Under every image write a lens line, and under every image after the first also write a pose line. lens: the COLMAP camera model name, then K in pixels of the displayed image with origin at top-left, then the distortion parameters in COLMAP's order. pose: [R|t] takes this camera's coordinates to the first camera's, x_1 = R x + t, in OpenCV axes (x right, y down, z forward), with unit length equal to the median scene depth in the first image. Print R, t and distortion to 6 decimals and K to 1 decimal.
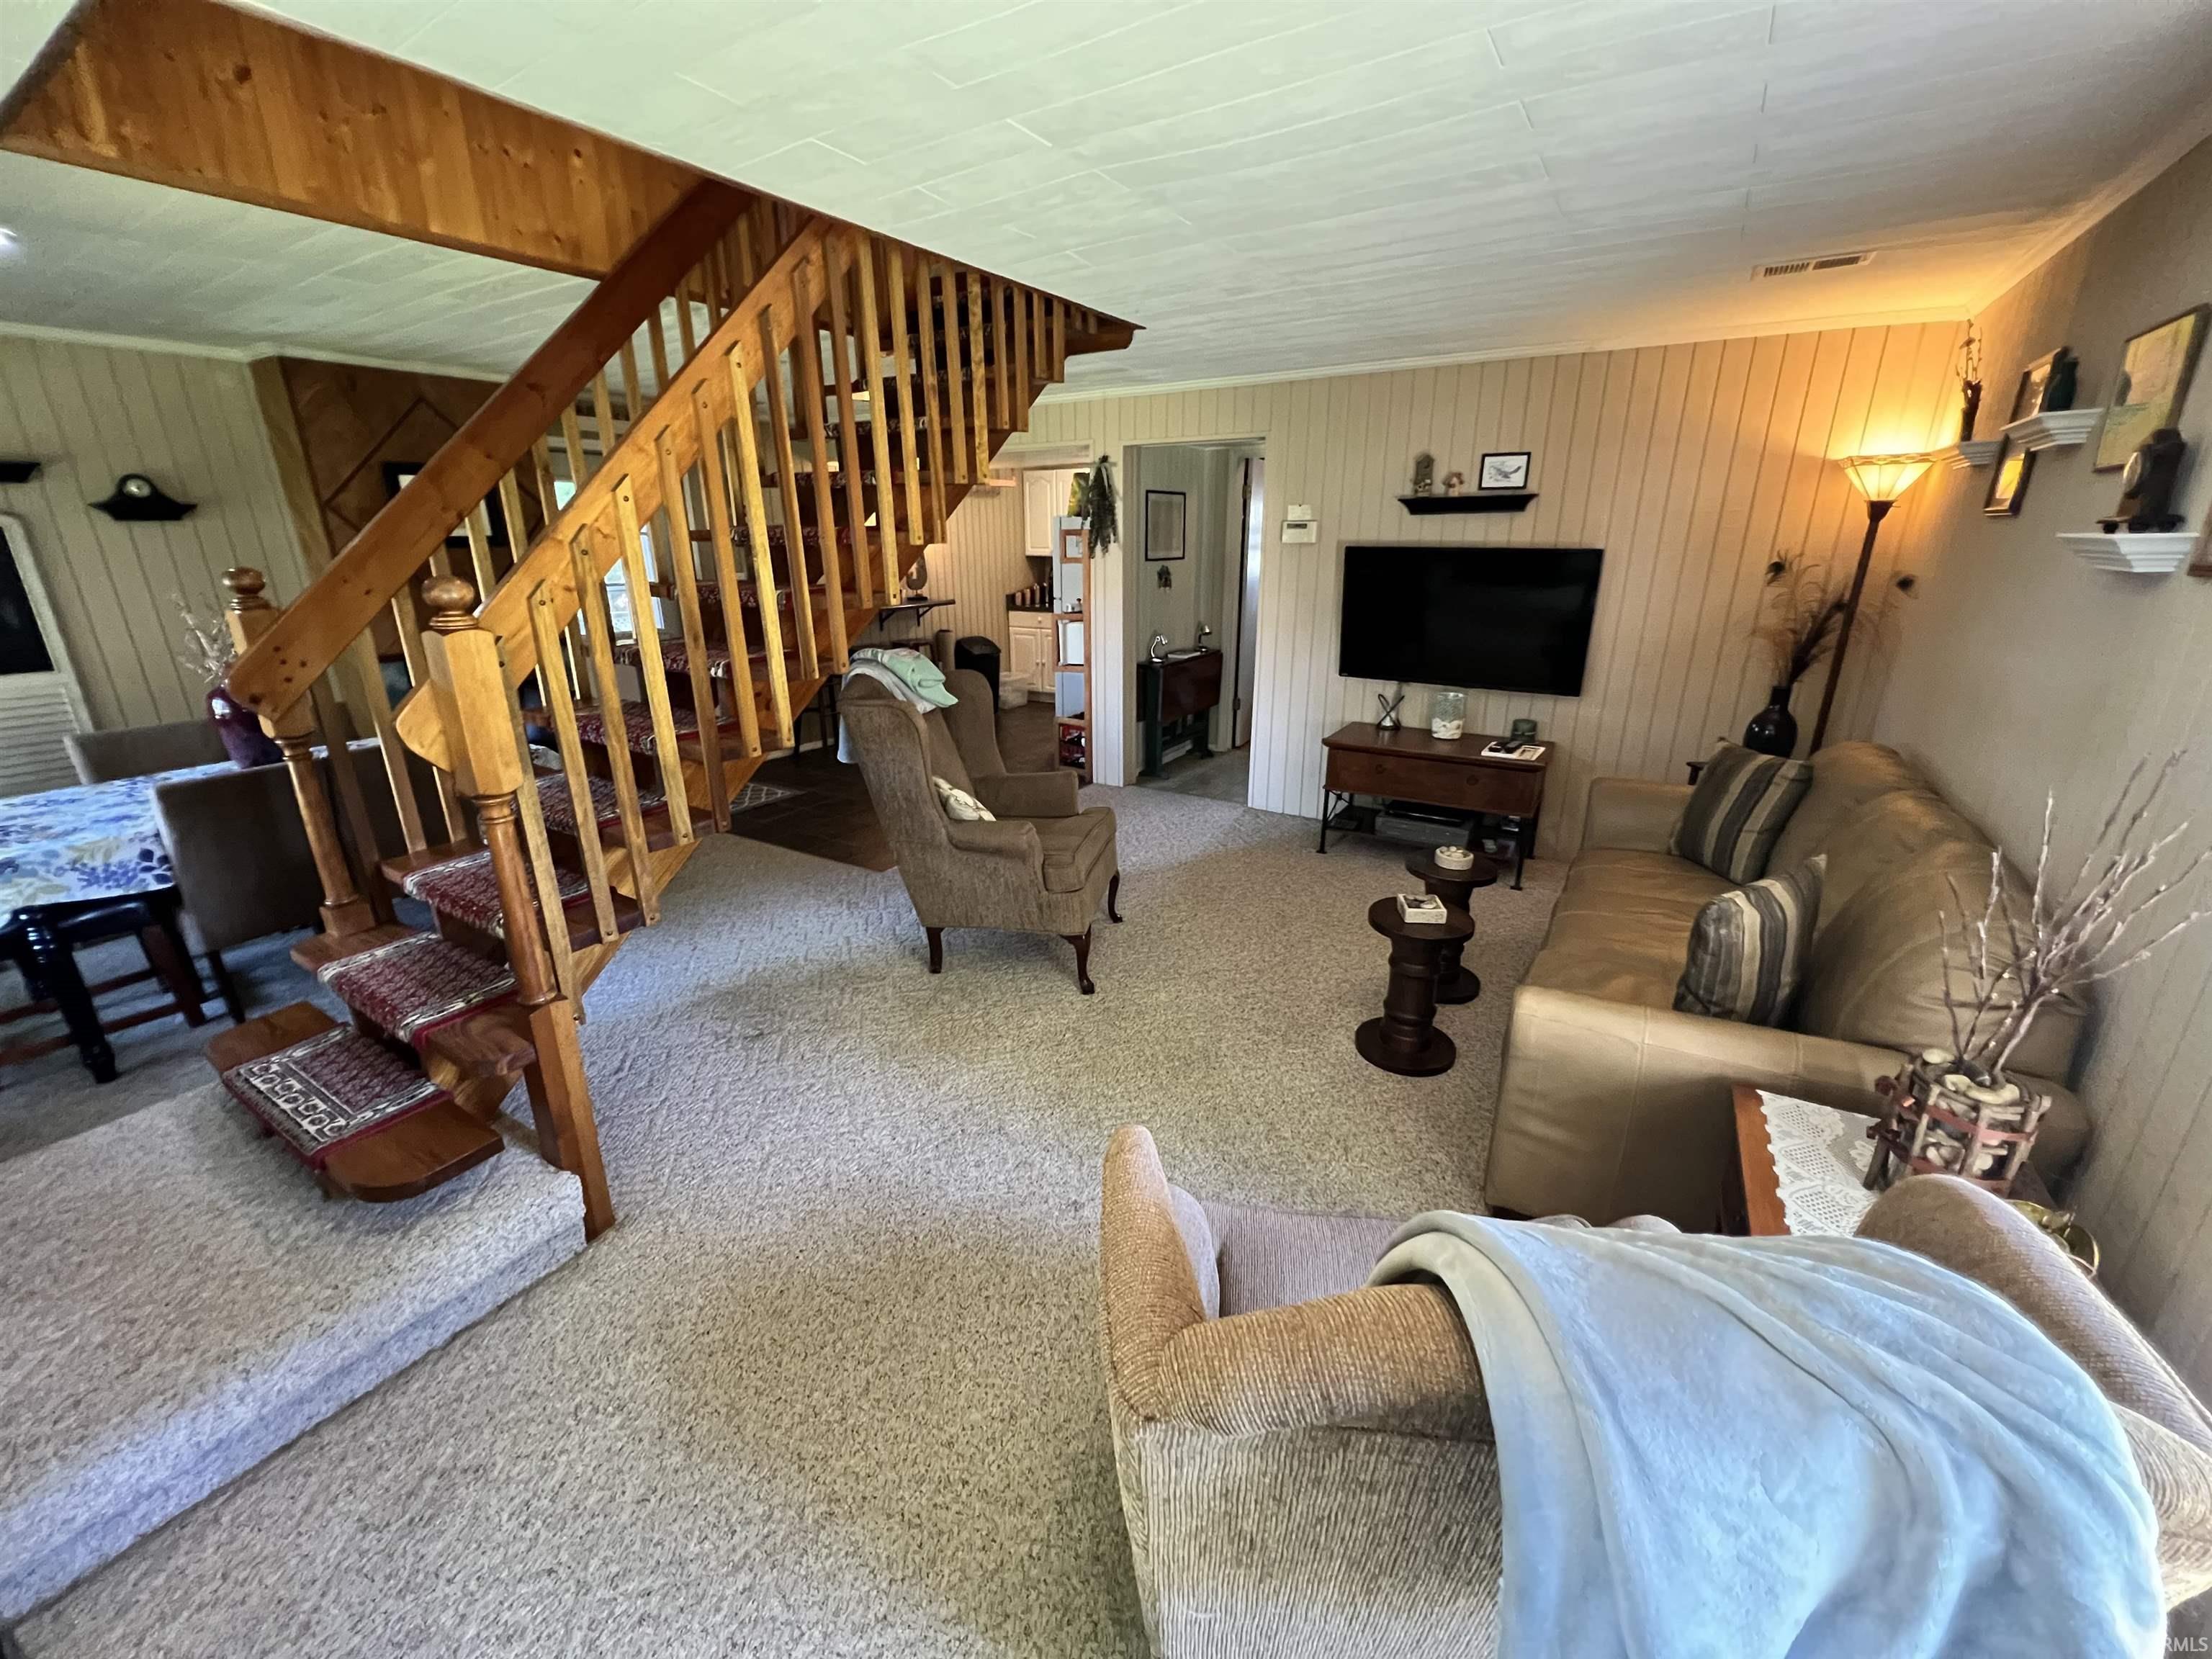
lens RADIAL K [[886.4, 0, 1106.1], [0, 886.4, 826.1], [0, 0, 1]] dist [-0.002256, 0.000527]
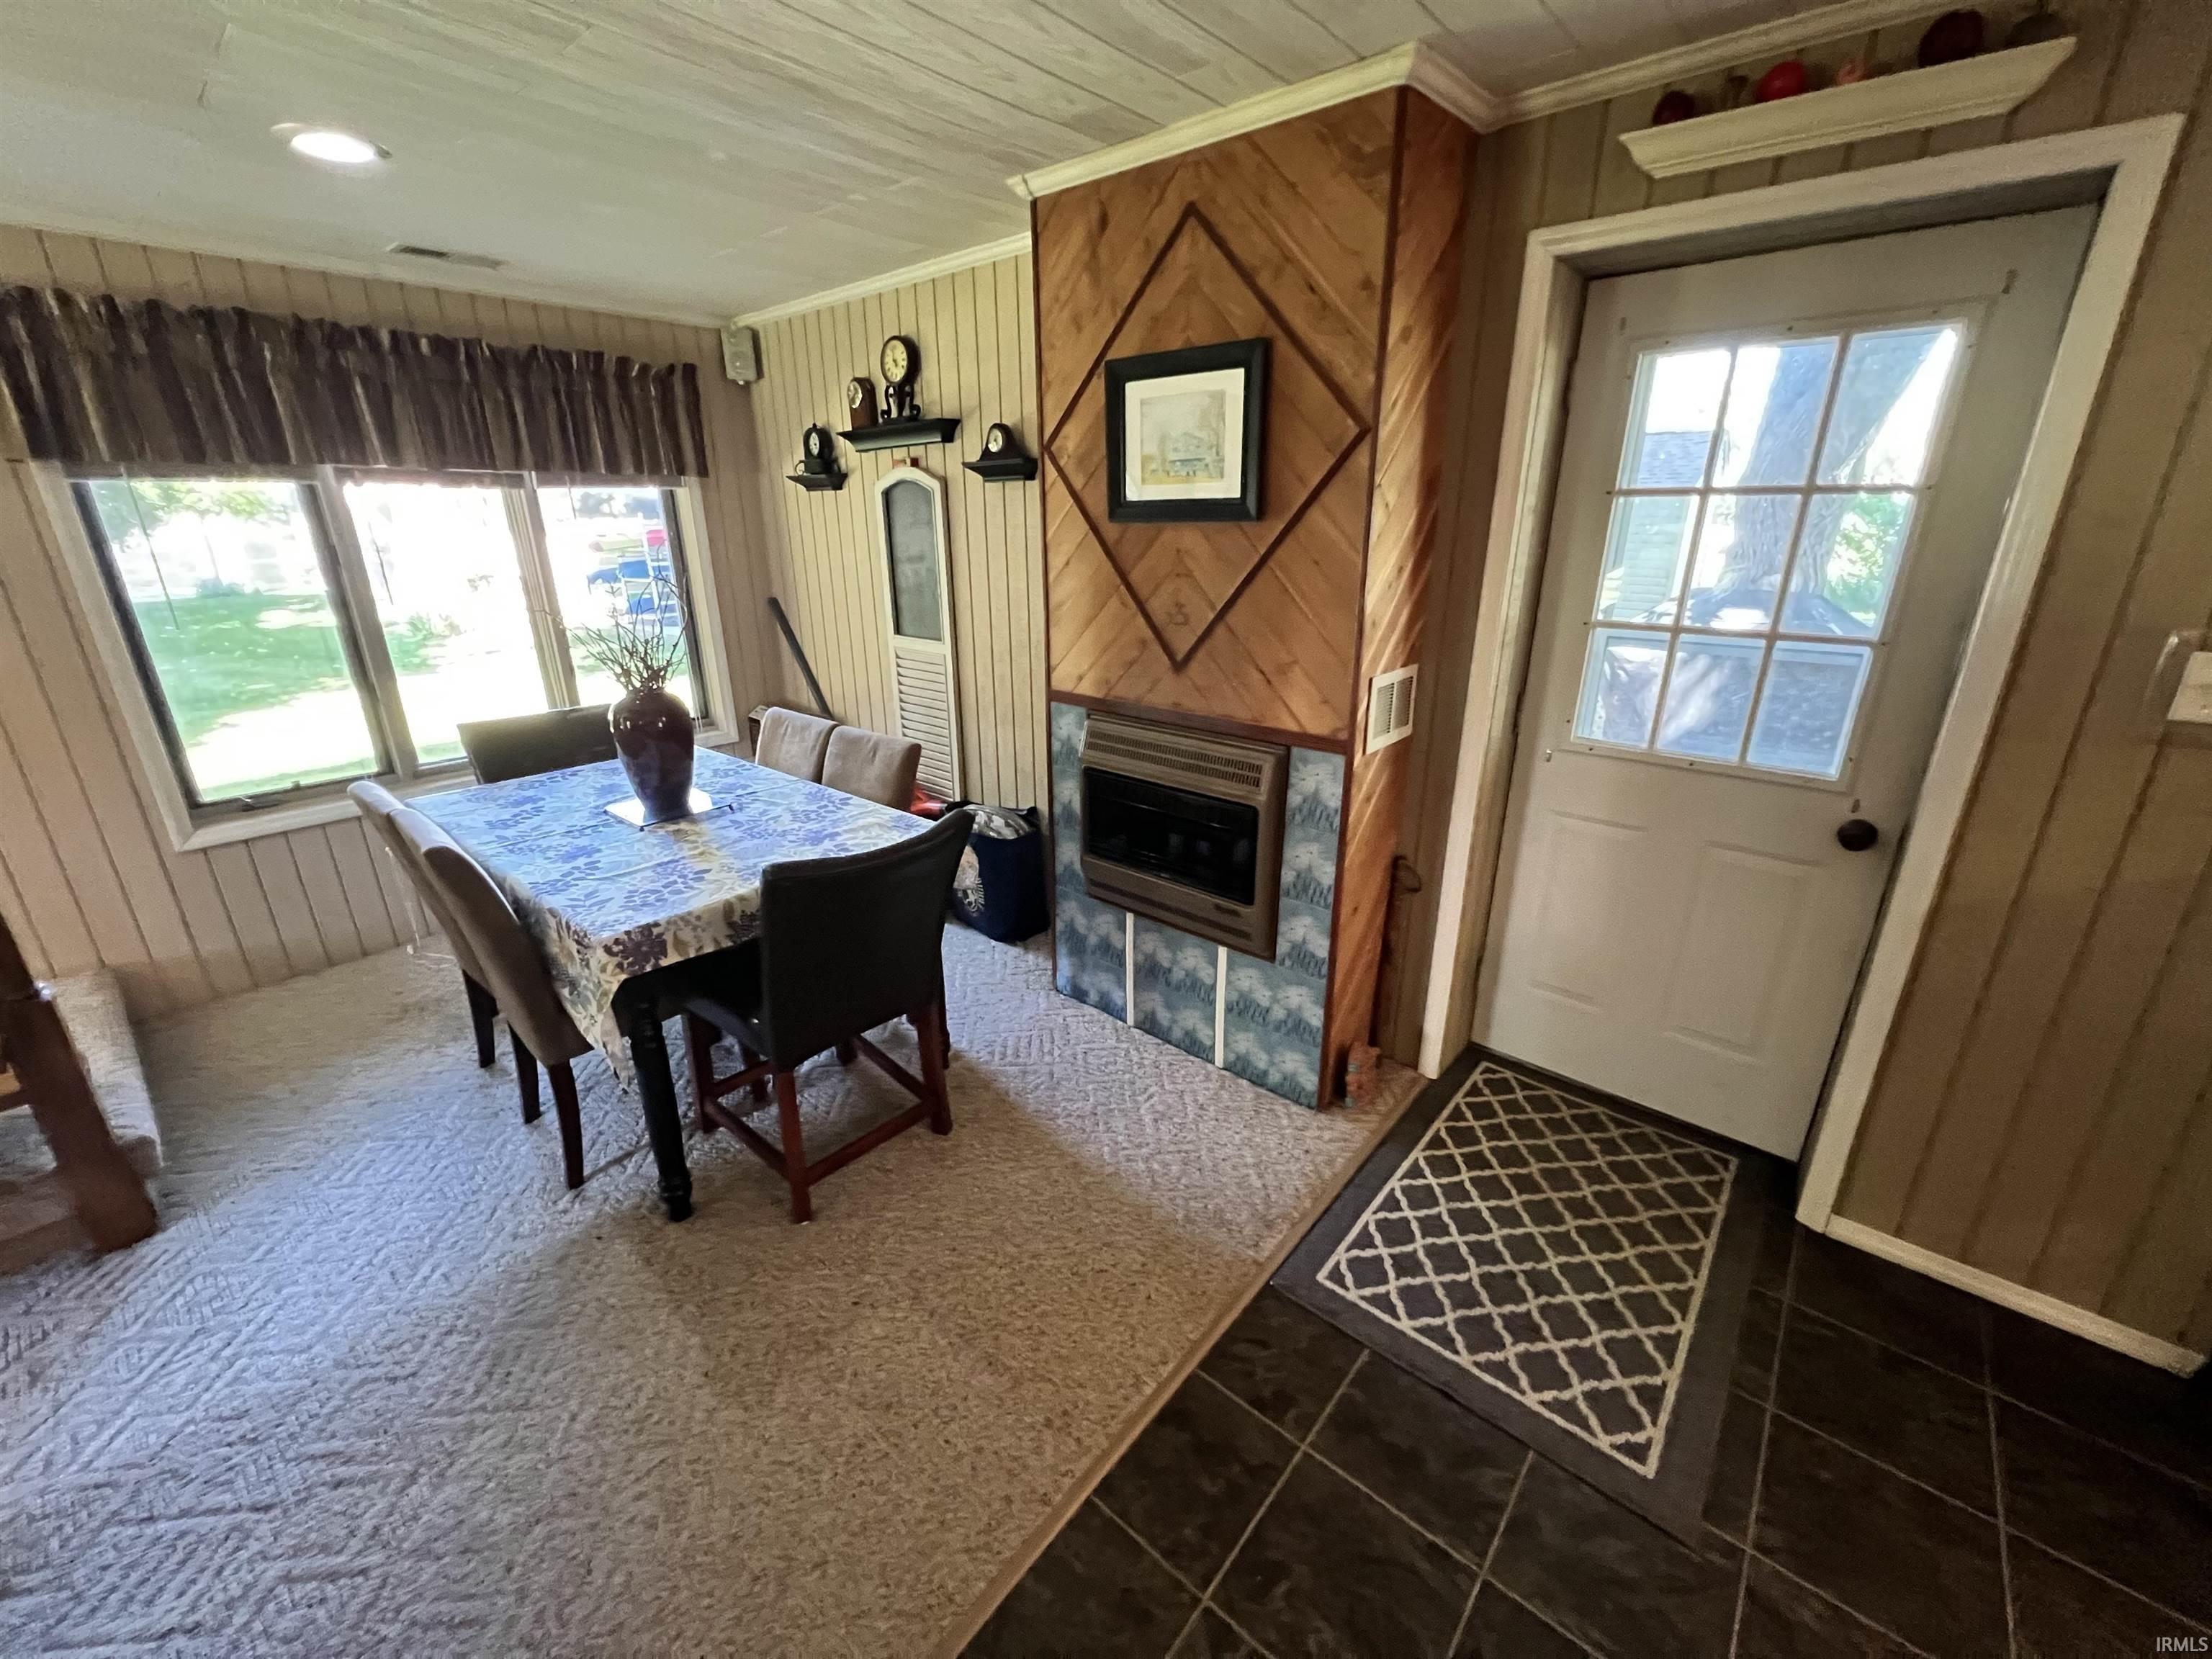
lens RADIAL K [[904.8, 0, 1098.7], [0, 904.8, 821.4], [0, 0, 1]] dist [-0.004414, 0.000571]
pose [[-0.152082, 0.327694, -0.932463, -0.226720], [-0.307653, 0.880872, 0.359741, -0.400317], [0.939266, 0.341586, -0.033149, 1.236373]]
